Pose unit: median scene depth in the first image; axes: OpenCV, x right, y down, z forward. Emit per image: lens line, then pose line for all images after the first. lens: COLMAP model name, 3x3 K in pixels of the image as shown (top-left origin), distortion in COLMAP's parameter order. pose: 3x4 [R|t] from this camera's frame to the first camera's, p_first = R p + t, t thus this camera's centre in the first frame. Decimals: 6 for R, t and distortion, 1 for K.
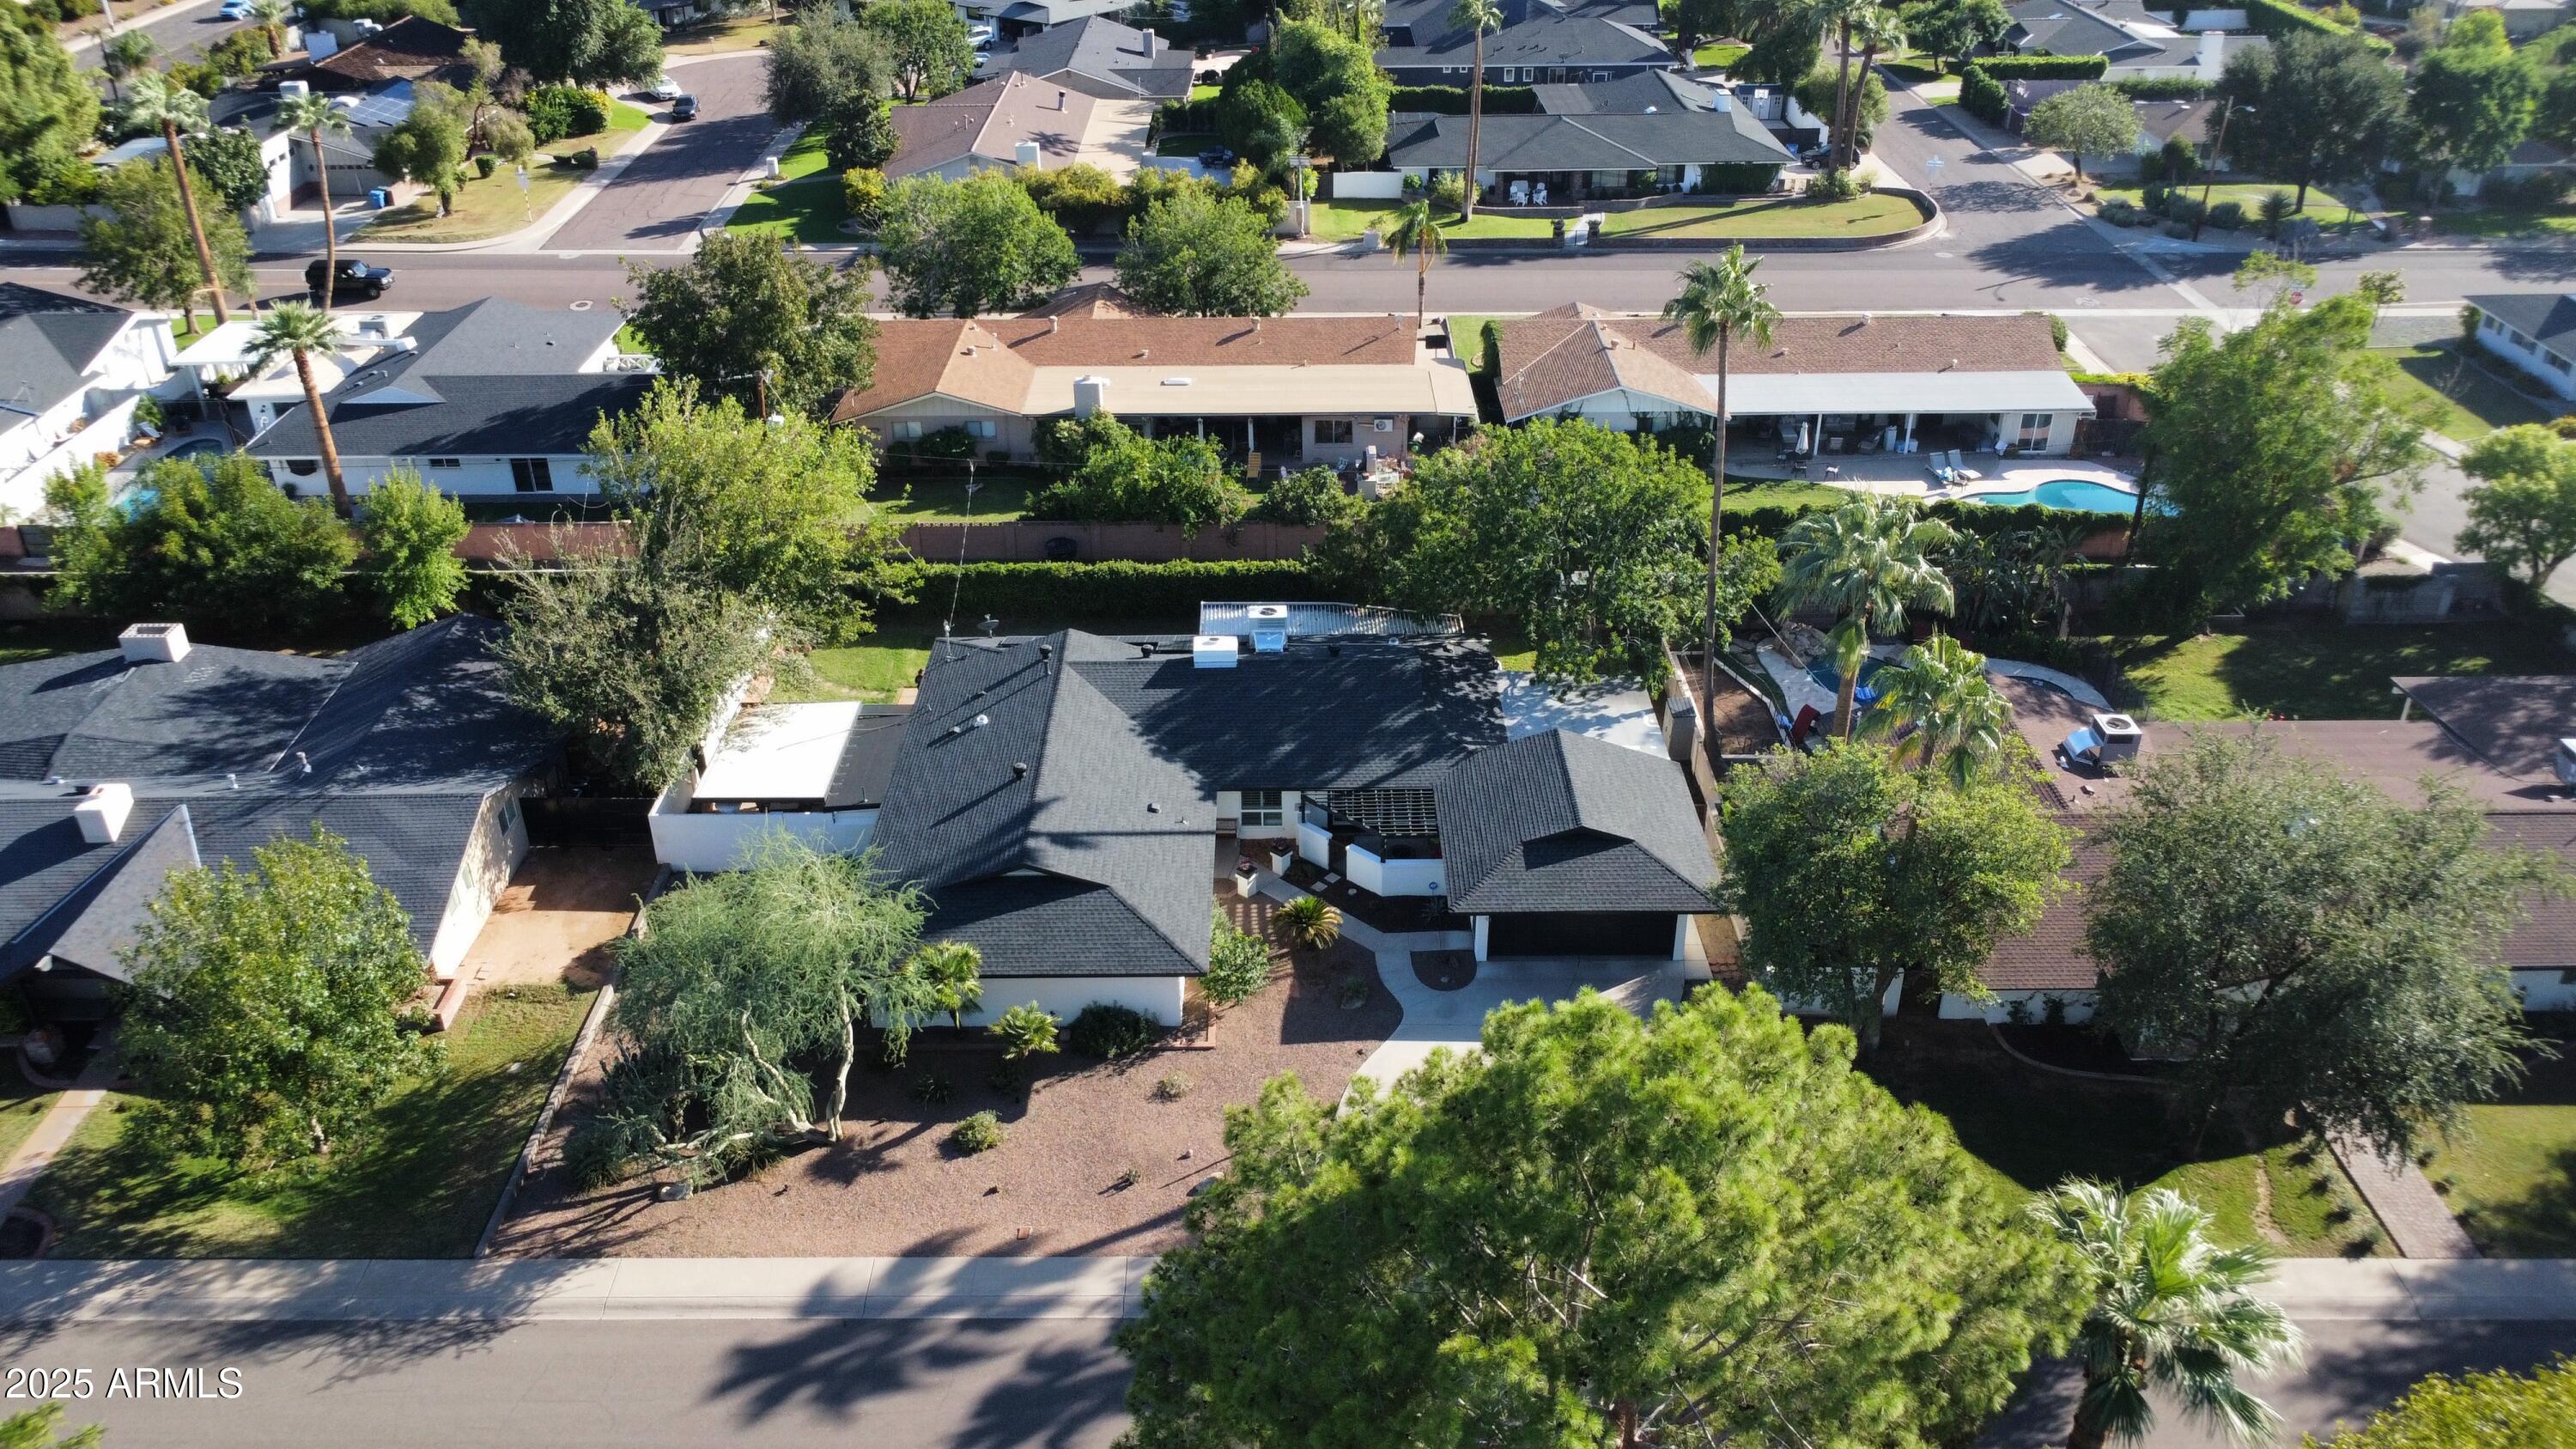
lens RADIAL K [[1945.5, 0, 1288.0], [0, 1945.5, 724.5], [0, 0, 1]] dist [0.013894, -0.008659]
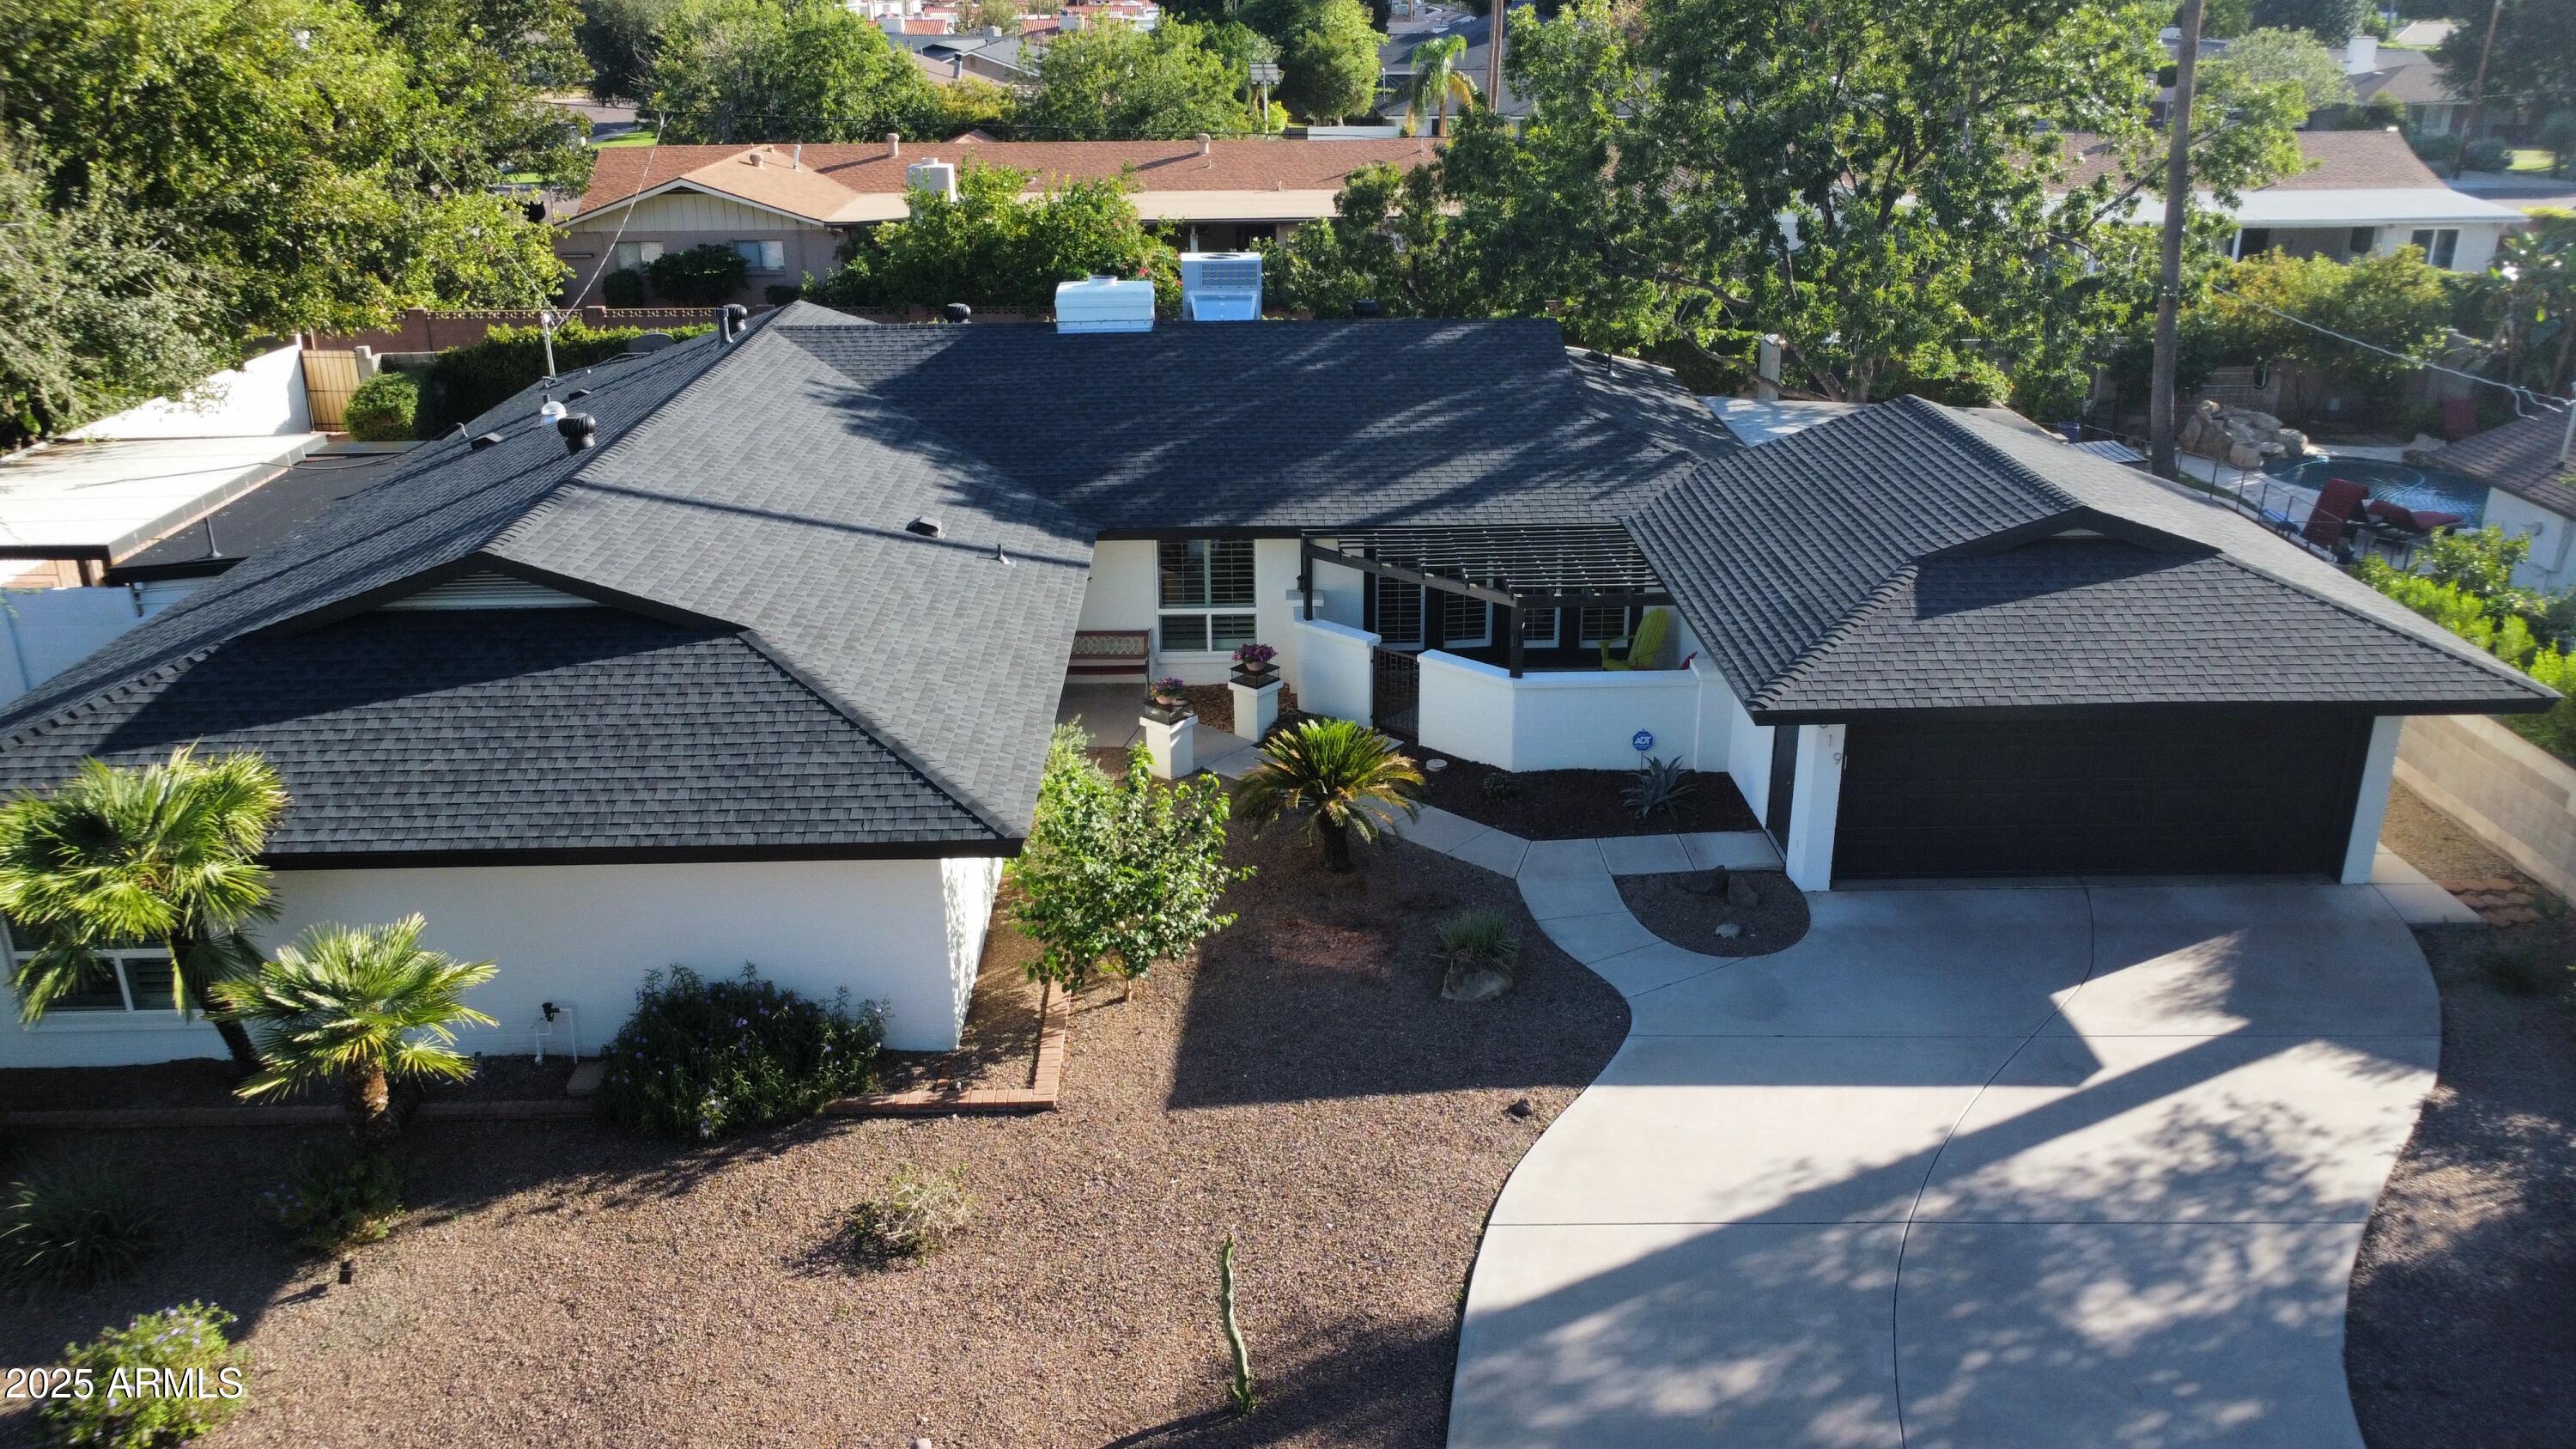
lens RADIAL K [[1945.5, 0, 1288.0], [0, 1945.5, 724.5], [0, 0, 1]] dist [0.013894, -0.008659]
pose [[0.999752, -0.006119, 0.021400, -0.004110], [0.009215, 0.988988, -0.147707, 0.100169], [-0.020260, 0.147867, 0.988800, 0.448446]]
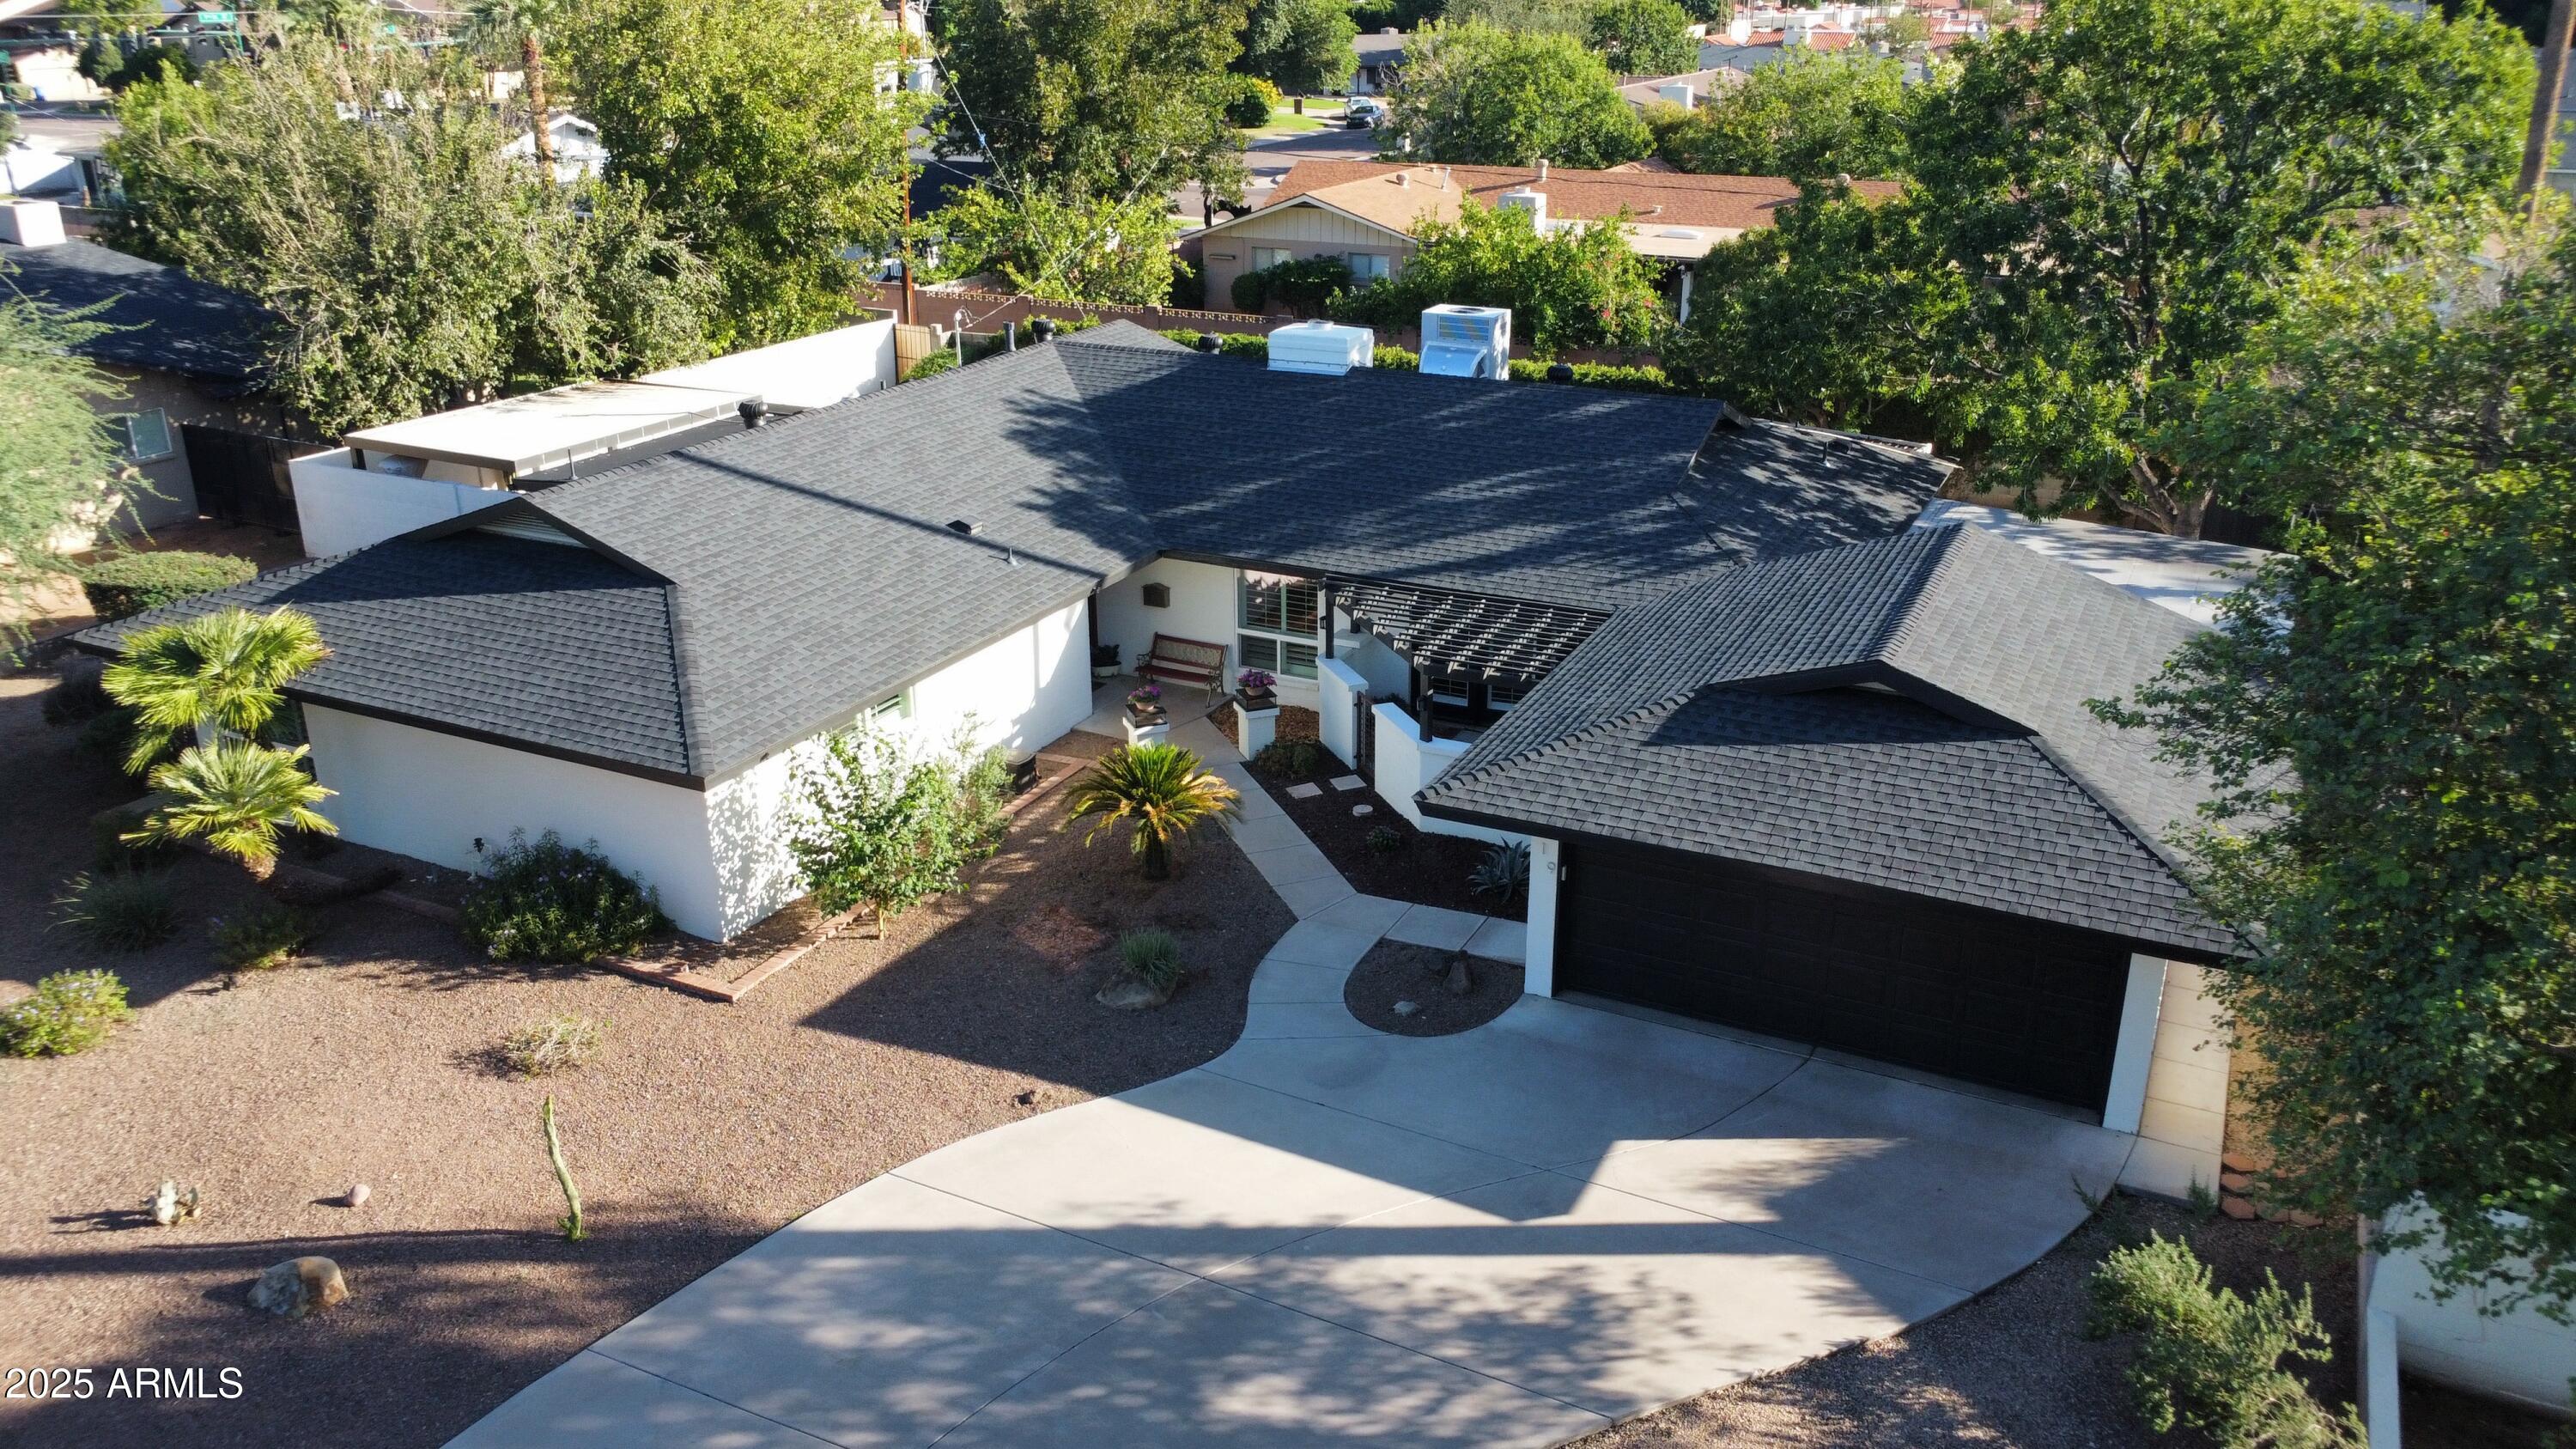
lens RADIAL K [[1945.5, 0, 1288.0], [0, 1945.5, 724.5], [0, 0, 1]] dist [0.013894, -0.008659]
pose [[0.892187, 0.167871, -0.419310, 0.140977], [-0.227693, 0.968933, -0.096561, 0.082606], [0.390074, 0.181625, 0.902693, 0.451782]]
